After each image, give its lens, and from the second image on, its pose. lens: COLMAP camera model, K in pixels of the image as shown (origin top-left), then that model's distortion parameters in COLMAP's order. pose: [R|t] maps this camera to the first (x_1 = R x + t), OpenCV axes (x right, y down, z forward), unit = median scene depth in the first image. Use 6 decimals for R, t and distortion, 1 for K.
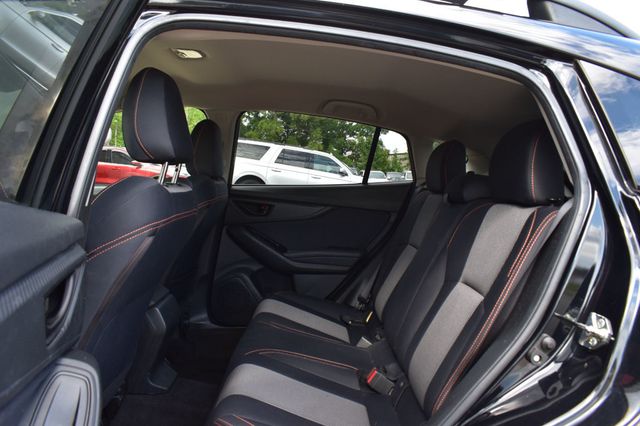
lens RADIAL K [[500.2, 0, 319.8], [0, 500.2, 214.5], [0, 0, 1]] dist [-0.090675, 0.006066]
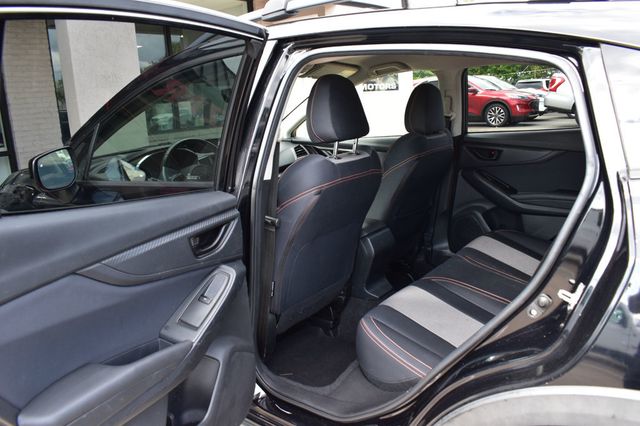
lens RADIAL K [[500.2, 0, 320.8], [0, 500.2, 210.7], [0, 0, 1]] dist [-0.090675, 0.006066]
pose [[0.768623, 0.053983, -0.637421, 0.295607], [0.043959, 0.989620, 0.136818, -0.053250], [0.638190, -0.133182, 0.758272, -0.080664]]
